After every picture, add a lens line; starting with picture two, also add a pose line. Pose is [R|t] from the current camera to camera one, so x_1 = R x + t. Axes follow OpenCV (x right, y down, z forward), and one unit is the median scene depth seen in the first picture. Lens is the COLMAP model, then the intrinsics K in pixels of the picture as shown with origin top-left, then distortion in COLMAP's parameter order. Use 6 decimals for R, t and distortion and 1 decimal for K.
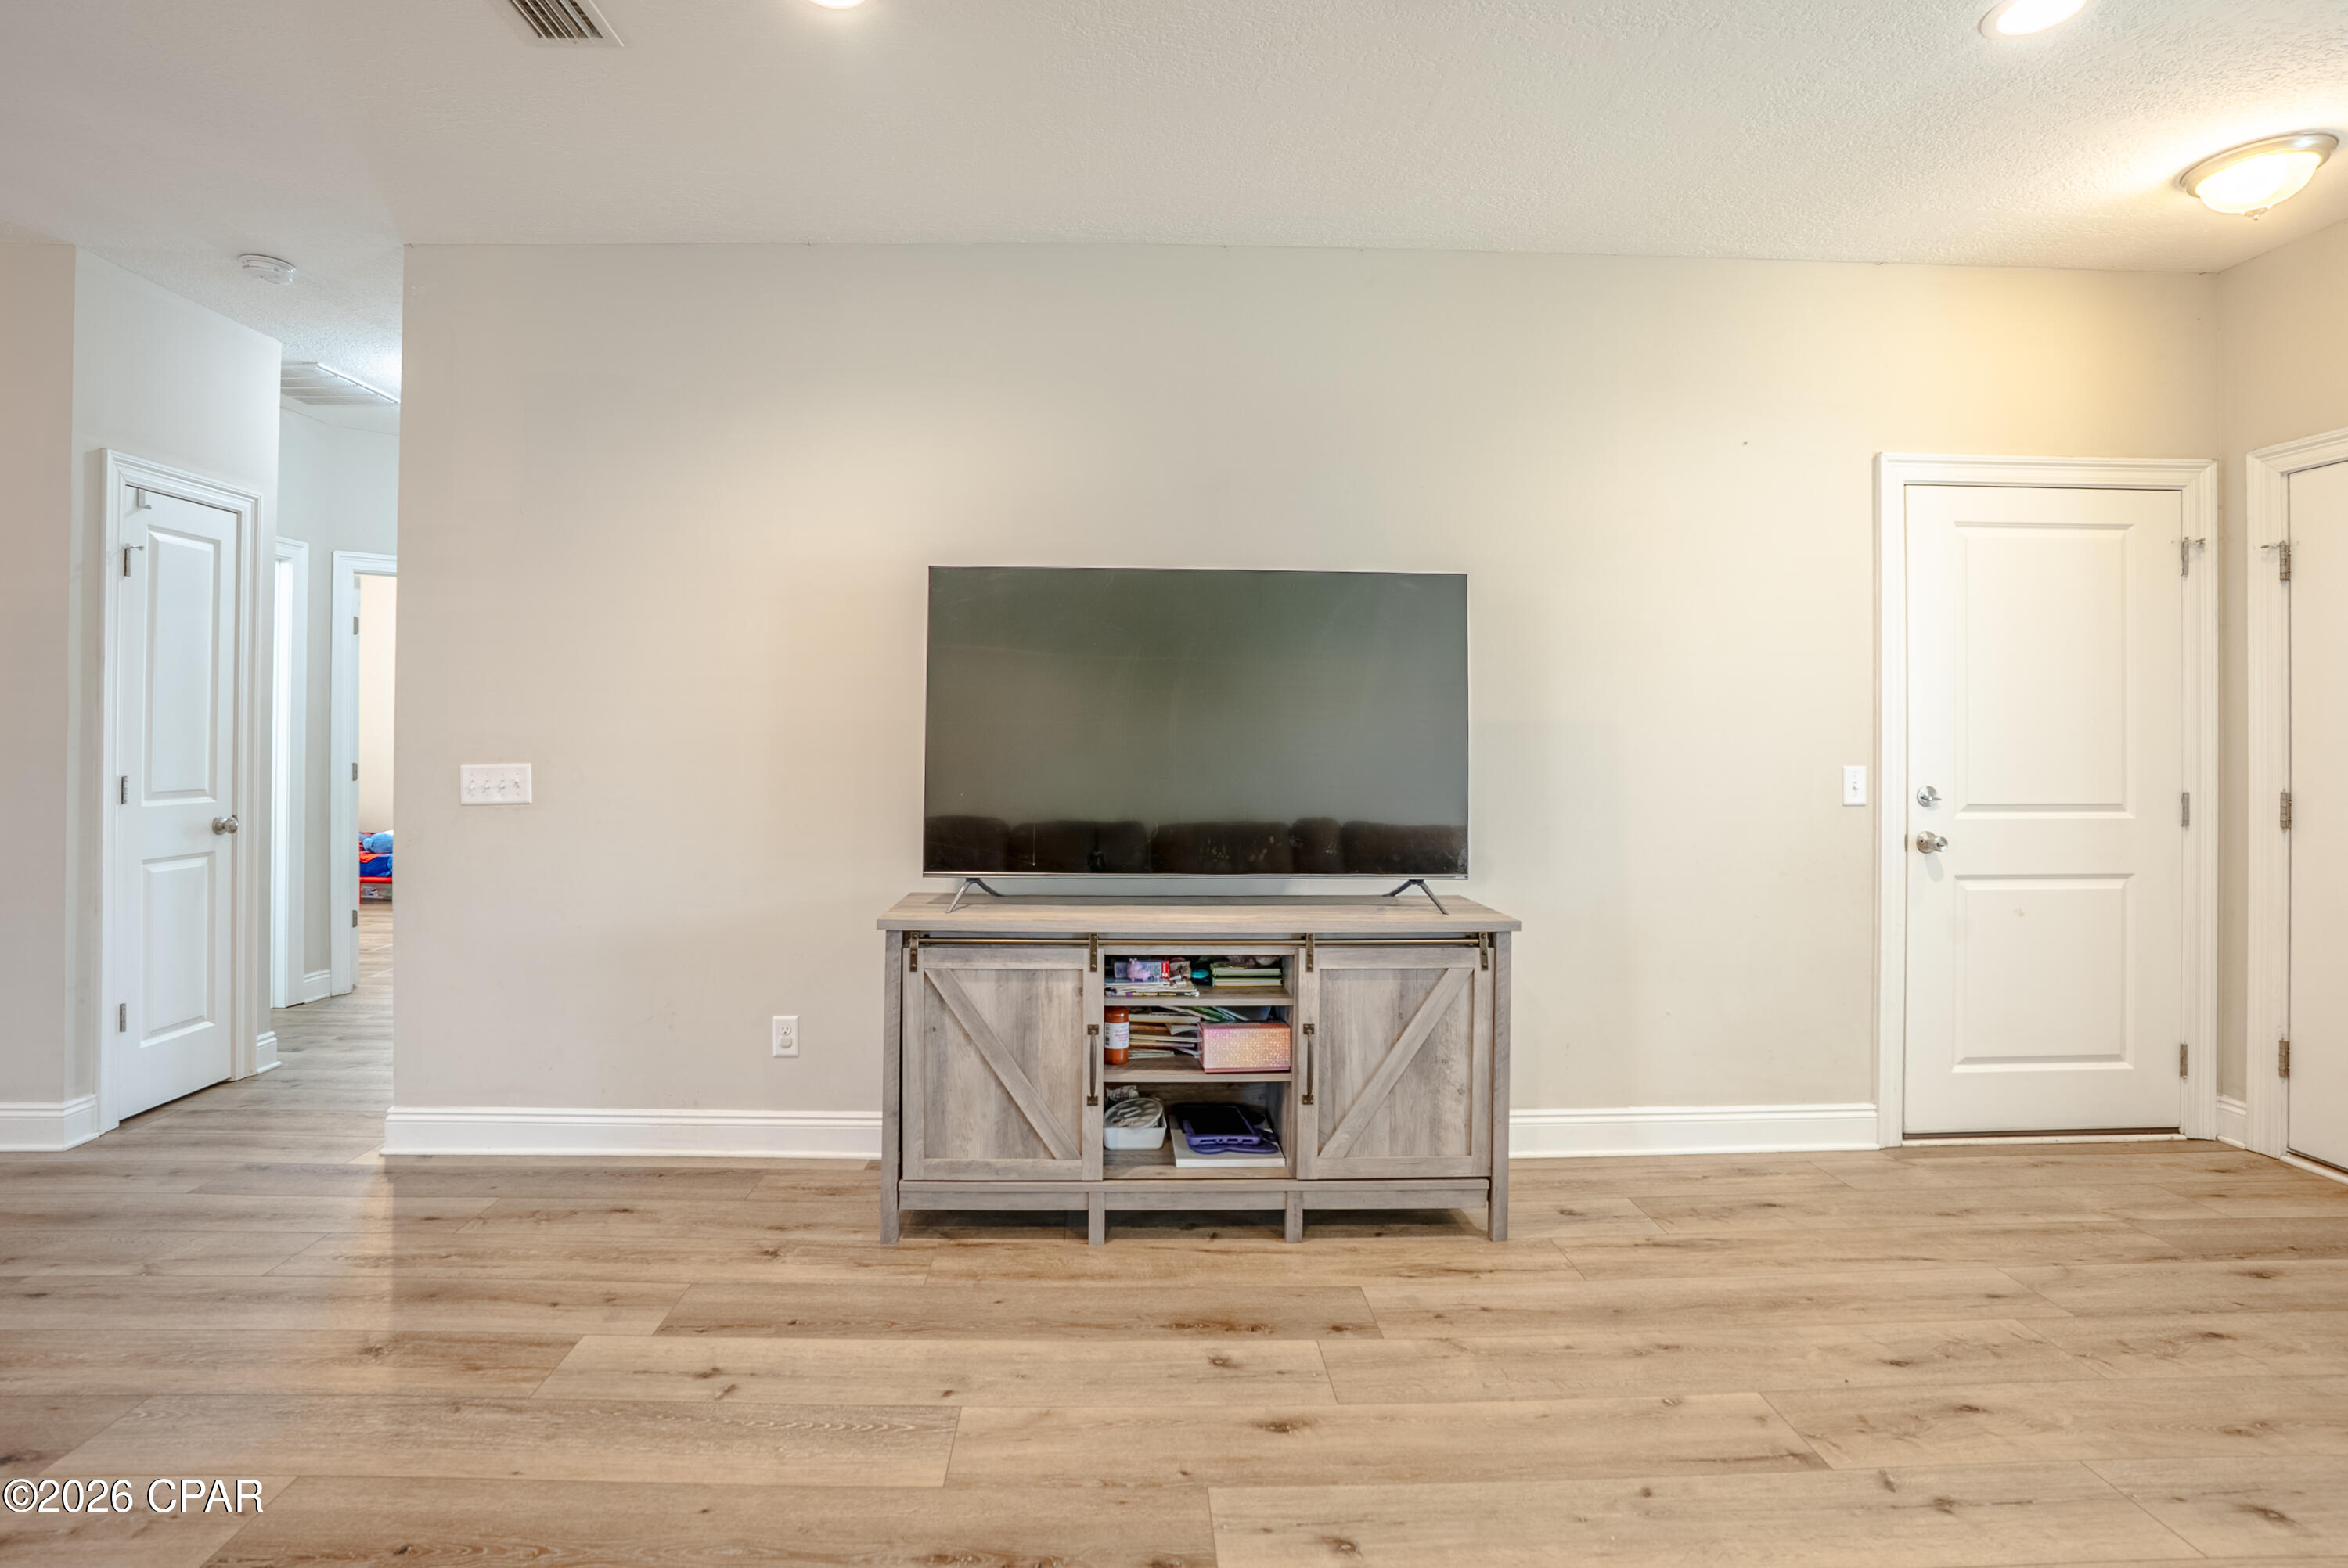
lens RADIAL K [[1130.4, 0, 1185.0], [0, 1130.4, 720.8], [0, 0, 1]] dist [-0.068734, 0.025811]
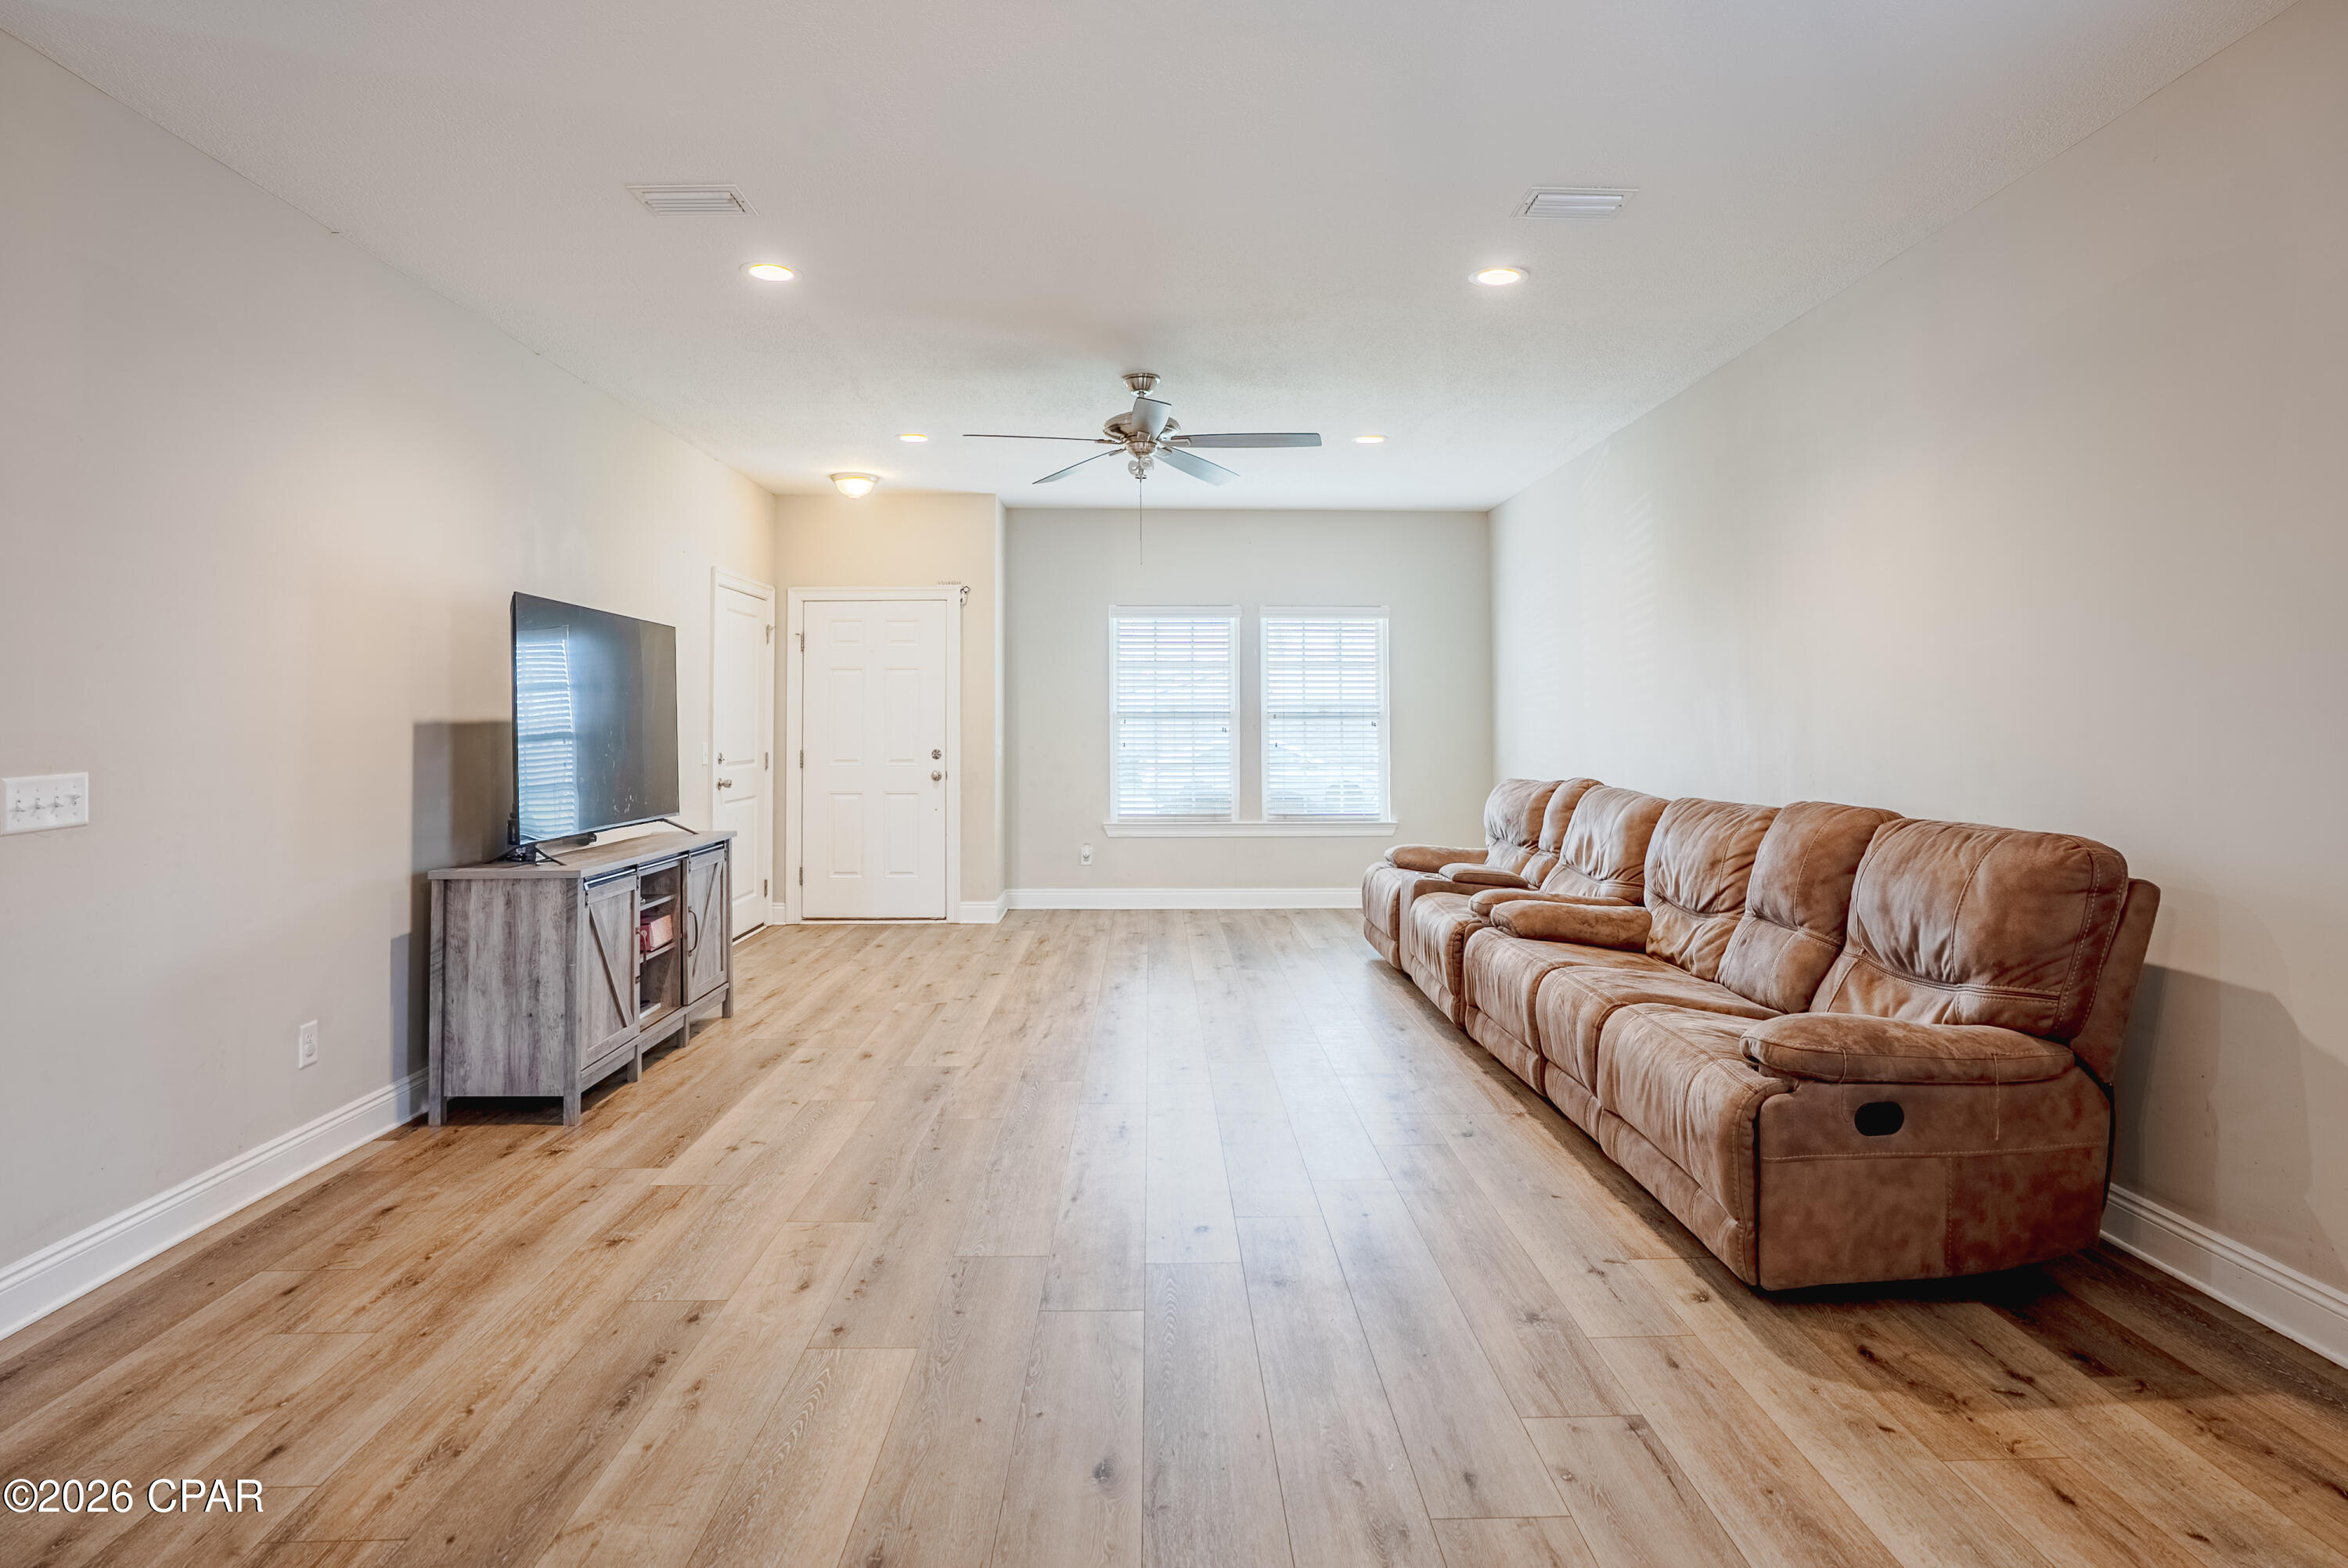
lens RADIAL K [[1255.1, 0, 1184.8], [0, 1255.1, 739.5], [0, 0, 1]] dist [-0.057002, 0.029123]
pose [[-0.004273, -0.016428, 0.999856, -1.578756], [-0.006722, 0.999843, 0.016399, -0.002003], [-0.999968, -0.006651, -0.004383, 0.283423]]
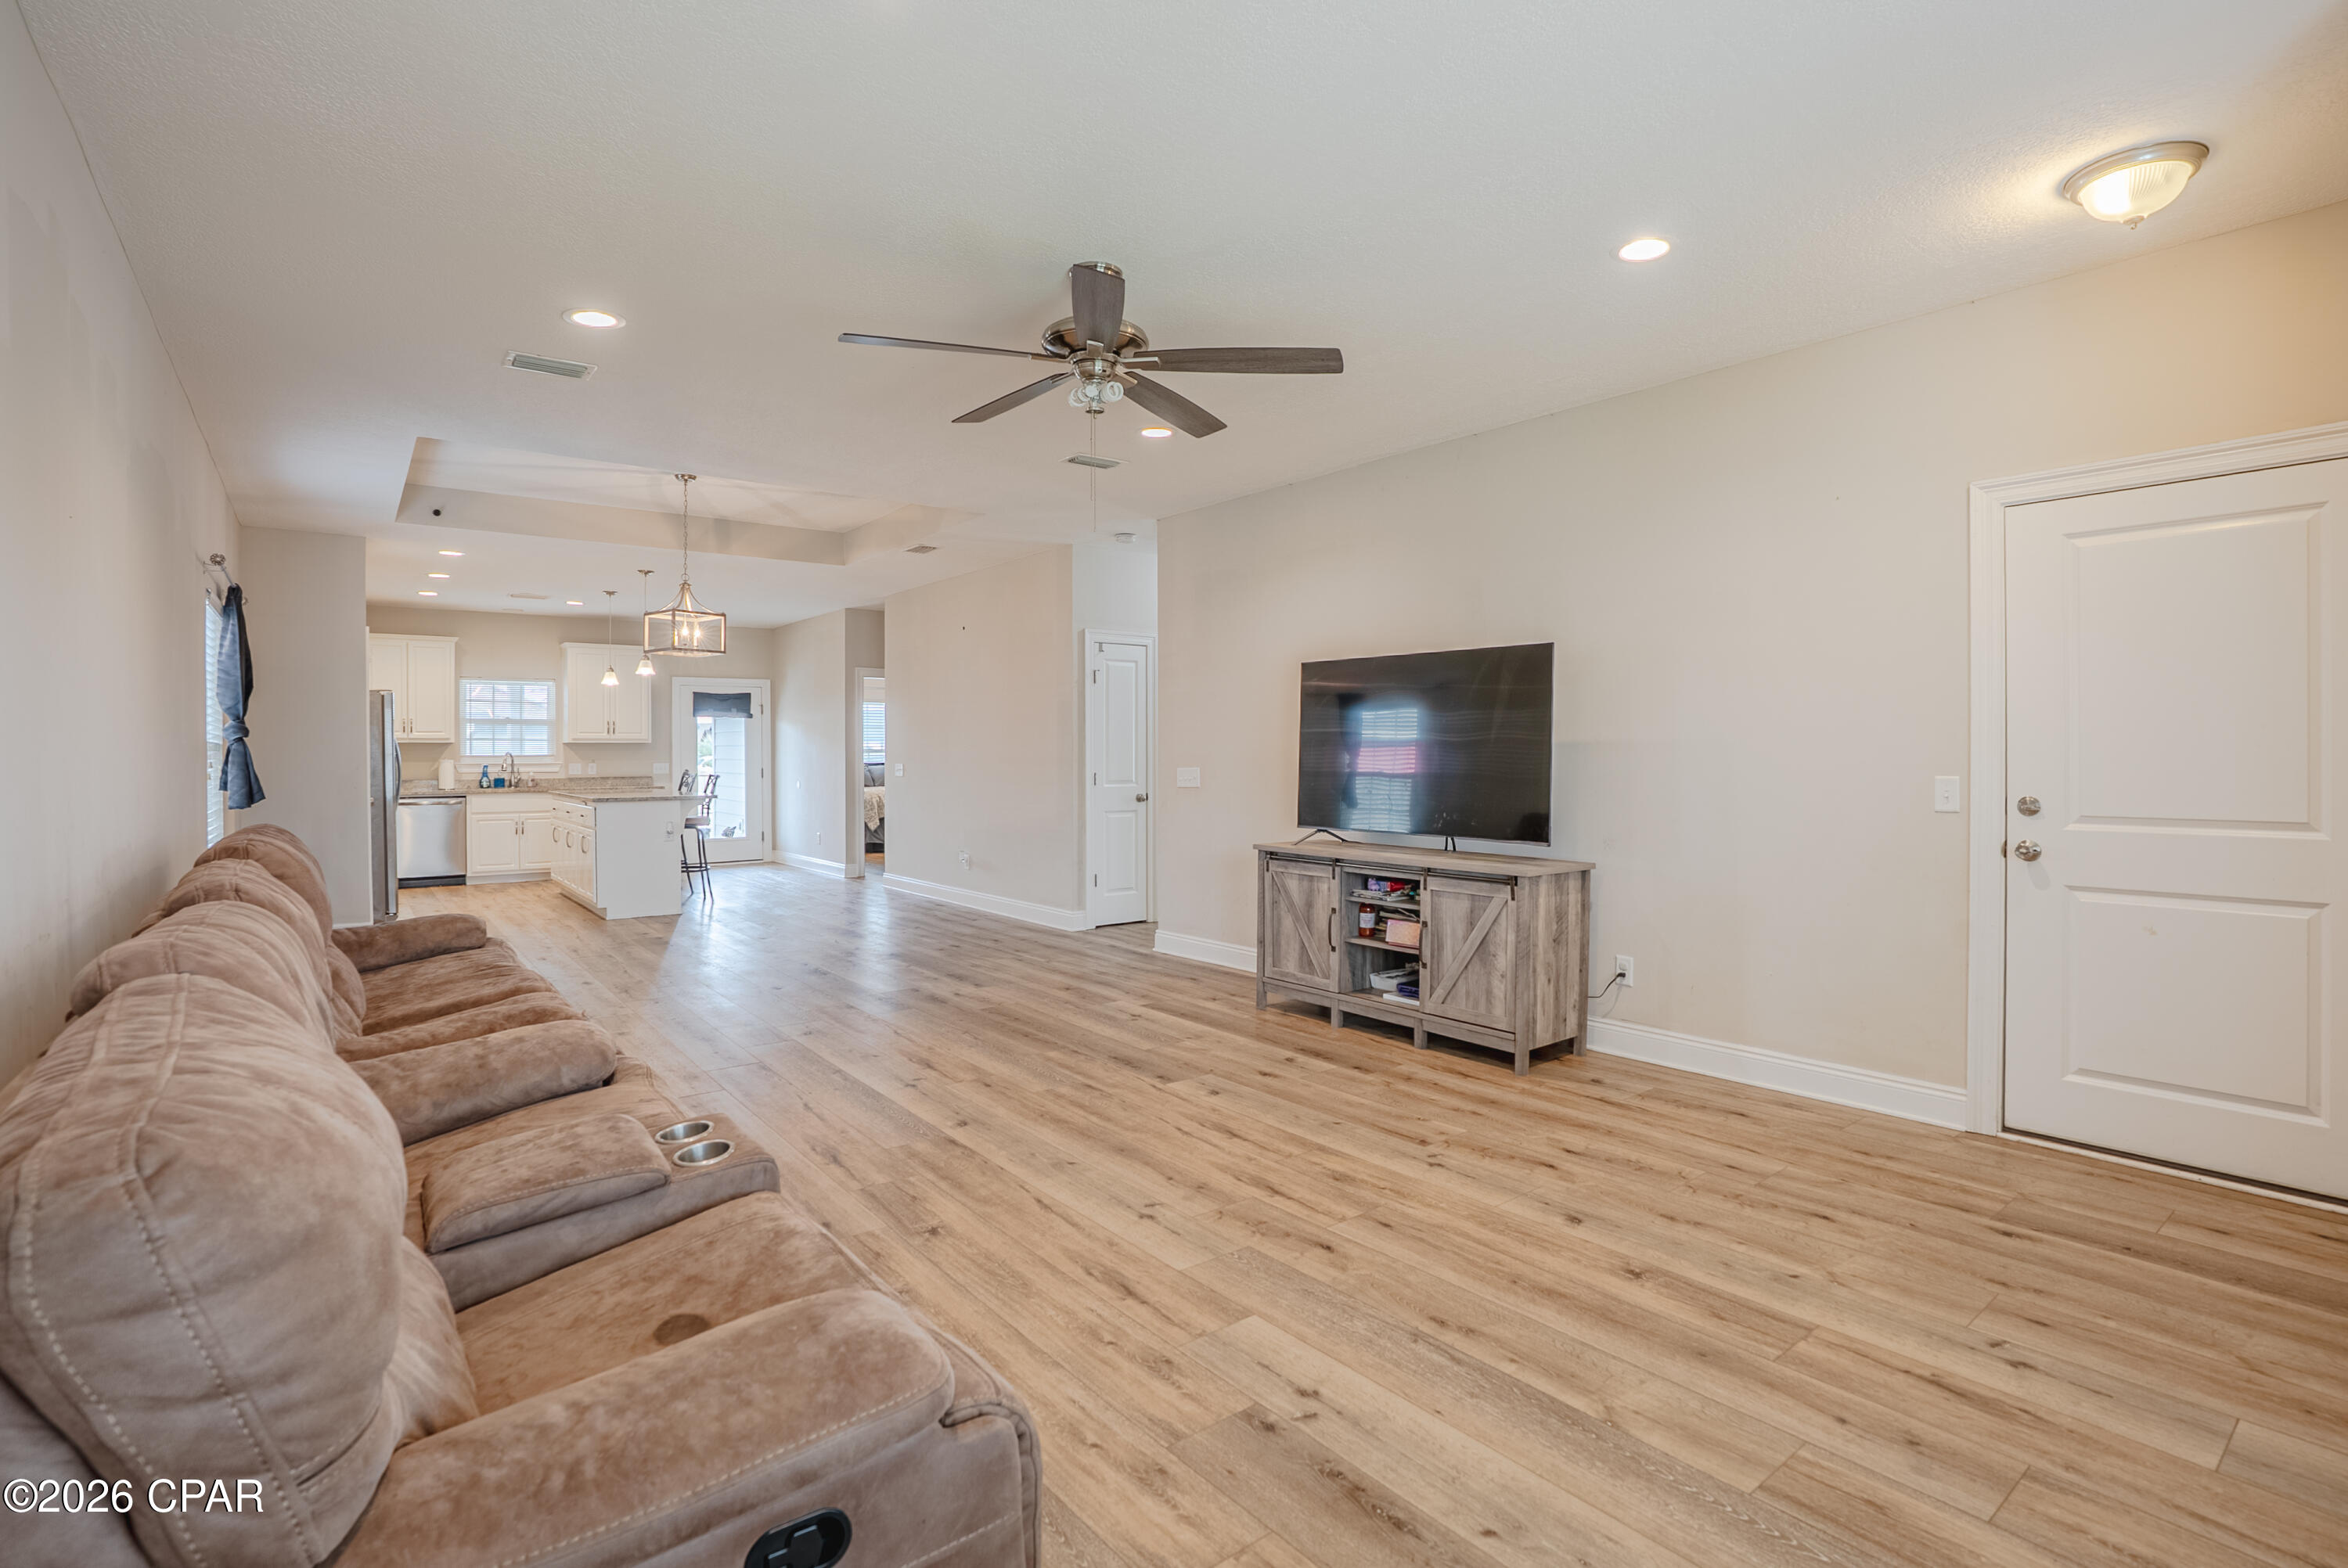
lens RADIAL K [[1130.4, 0, 1185.0], [0, 1130.4, 720.8], [0, 0, 1]] dist [-0.068734, 0.025811]
pose [[0.598505, -0.027618, -0.800643, 1.265107], [0.017144, 0.999618, -0.021667, -0.003713], [0.800935, -0.000758, 0.598750, -0.314089]]
